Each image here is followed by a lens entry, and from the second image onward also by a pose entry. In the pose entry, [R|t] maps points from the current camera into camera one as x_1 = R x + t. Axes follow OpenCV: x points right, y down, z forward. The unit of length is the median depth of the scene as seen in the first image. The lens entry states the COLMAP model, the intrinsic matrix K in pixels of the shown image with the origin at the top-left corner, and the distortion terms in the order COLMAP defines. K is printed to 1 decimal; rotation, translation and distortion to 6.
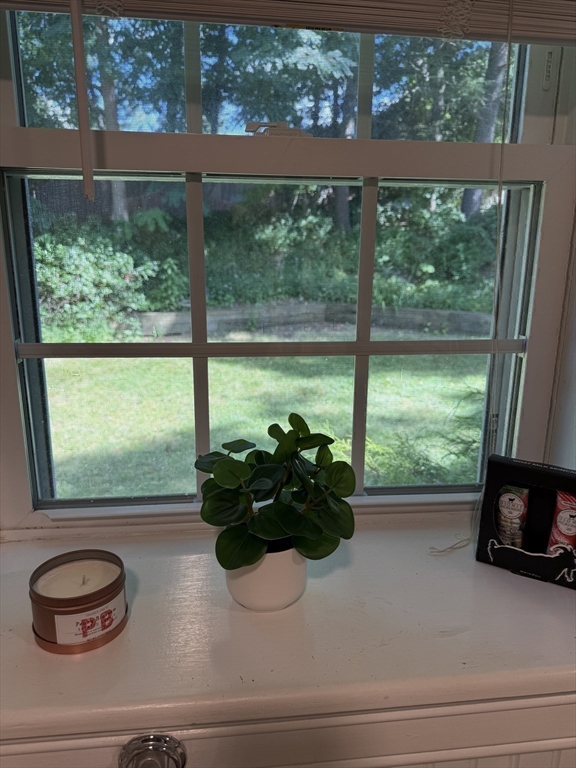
lens RADIAL K [[538.7, 0, 288.0], [0, 538.7, 384.0], [0, 0, 1]] dist [0.083504, -0.148223]
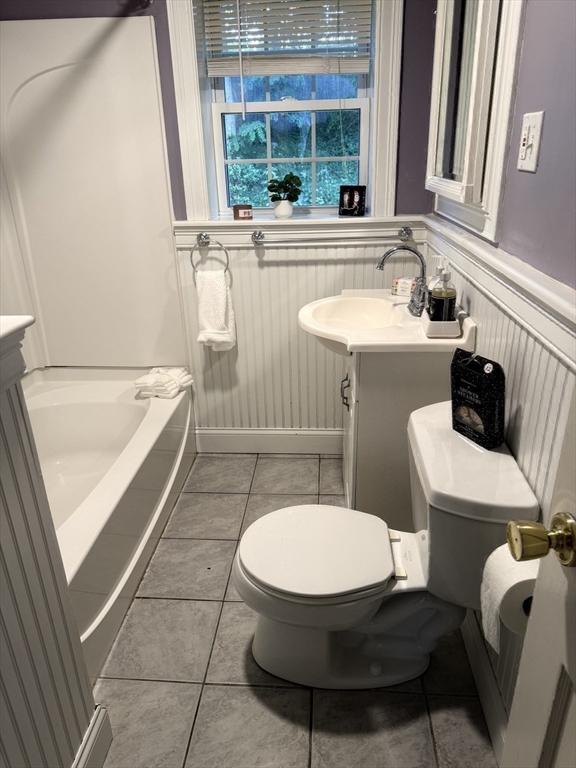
lens RADIAL K [[538.7, 0, 288.0], [0, 538.7, 384.0], [0, 0, 1]] dist [0.083504, -0.148223]
pose [[0.982840, 0.033687, -0.181359, 0.732829], [-0.007707, 0.989824, 0.142088, 0.972030], [0.184300, -0.138252, 0.973098, -3.003044]]
